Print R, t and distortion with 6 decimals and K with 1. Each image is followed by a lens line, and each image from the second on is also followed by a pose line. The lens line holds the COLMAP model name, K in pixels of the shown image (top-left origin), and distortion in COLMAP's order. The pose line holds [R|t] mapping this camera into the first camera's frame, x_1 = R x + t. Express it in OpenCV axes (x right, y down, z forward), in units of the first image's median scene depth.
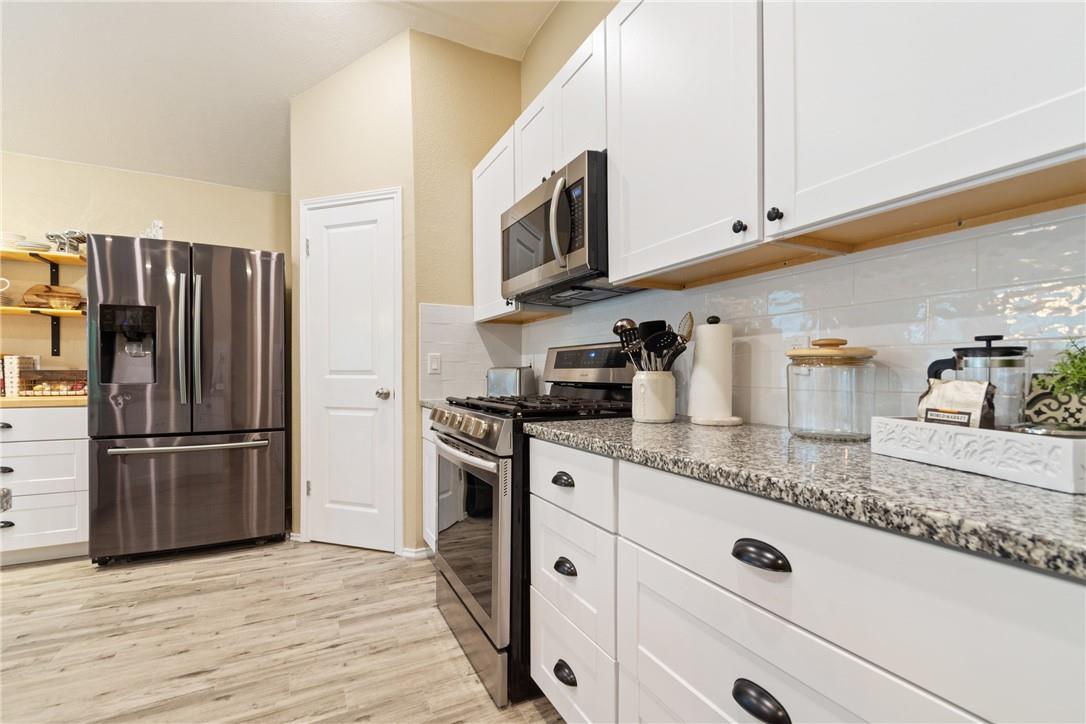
lens RADIAL K [[480.1, 0, 535.9], [0, 480.1, 369.8], [0, 0, 1]] dist [-0.001505, -0.000480]
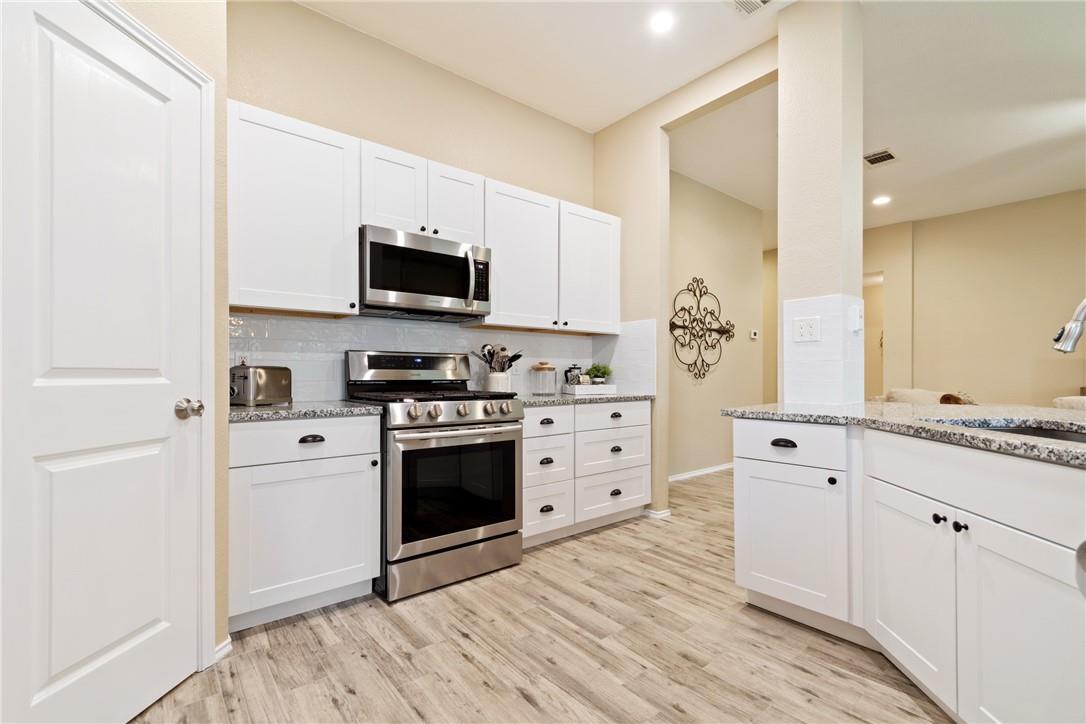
lens RADIAL K [[480.1, 0, 535.9], [0, 480.1, 369.8], [0, 0, 1]] dist [-0.001505, -0.000480]
pose [[-0.213677, 0.009351, 0.976860, -0.988536], [-0.003730, 0.999939, -0.010388, 0.006559], [-0.976897, -0.005864, -0.213629, 0.721841]]
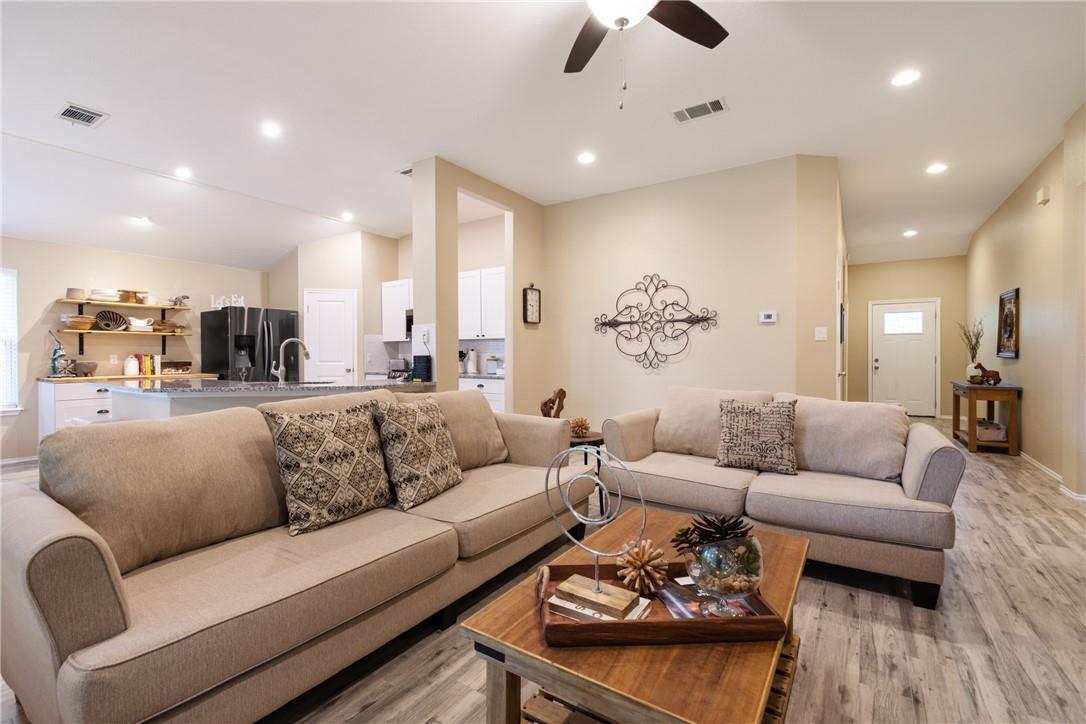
lens RADIAL K [[481.2, 0, 543.0], [0, 481.2, 362.0], [0, 0, 1]] dist [-0.000732, -0.000499]
pose [[0.862459, -0.009027, 0.506047, -0.722539], [-0.001284, 0.999799, 0.020022, -0.045493], [-0.506125, -0.017917, 0.862274, -1.733312]]
